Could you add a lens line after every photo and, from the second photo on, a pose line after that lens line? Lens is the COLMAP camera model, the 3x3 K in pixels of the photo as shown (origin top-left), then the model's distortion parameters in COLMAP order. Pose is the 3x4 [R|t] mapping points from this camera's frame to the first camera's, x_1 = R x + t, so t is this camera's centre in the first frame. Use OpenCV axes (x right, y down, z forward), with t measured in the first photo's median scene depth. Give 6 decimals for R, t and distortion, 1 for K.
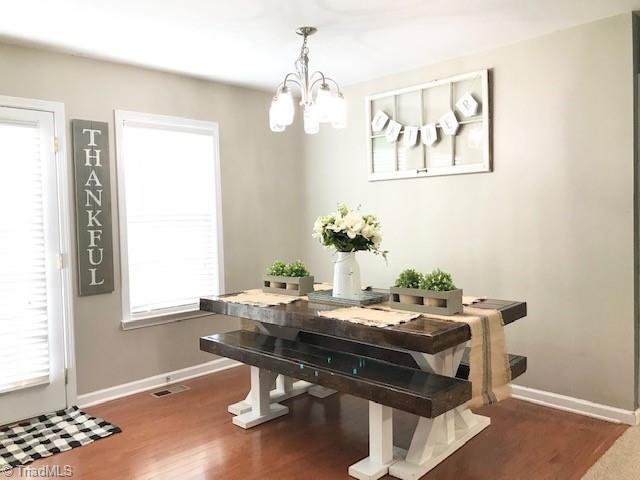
lens RADIAL K [[534.0, 0, 320.0], [0, 534.0, 240.0], [0, 0, 1]] dist [0.069931, -0.088052]
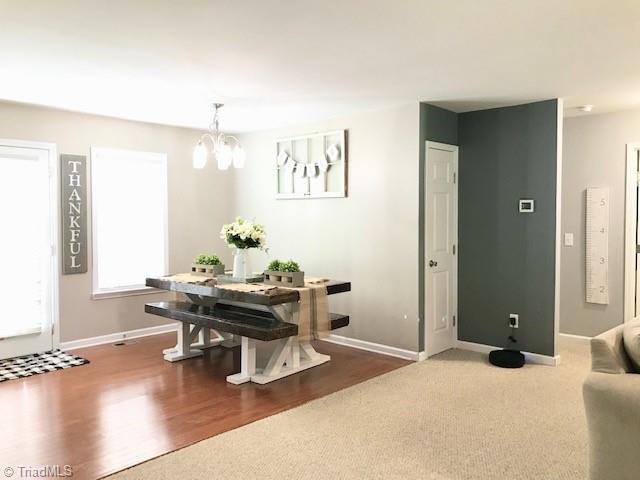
lens RADIAL K [[534.0, 0, 320.0], [0, 534.0, 240.0], [0, 0, 1]] dist [0.069931, -0.088052]
pose [[0.999201, 0.023721, 0.032159, 0.202693], [-0.023561, 0.999708, -0.005333, 0.001034], [-0.032276, 0.004571, 0.999469, -0.491257]]
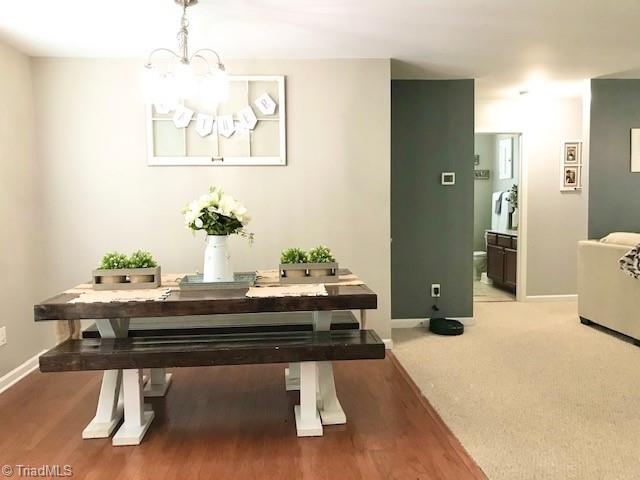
lens RADIAL K [[534.0, 0, 320.0], [0, 534.0, 240.0], [0, 0, 1]] dist [0.069931, -0.088052]
pose [[0.650998, -0.040854, 0.757980, -0.533319], [0.035527, 0.999096, 0.023337, 0.012189], [-0.758248, 0.011736, 0.651861, 0.188726]]
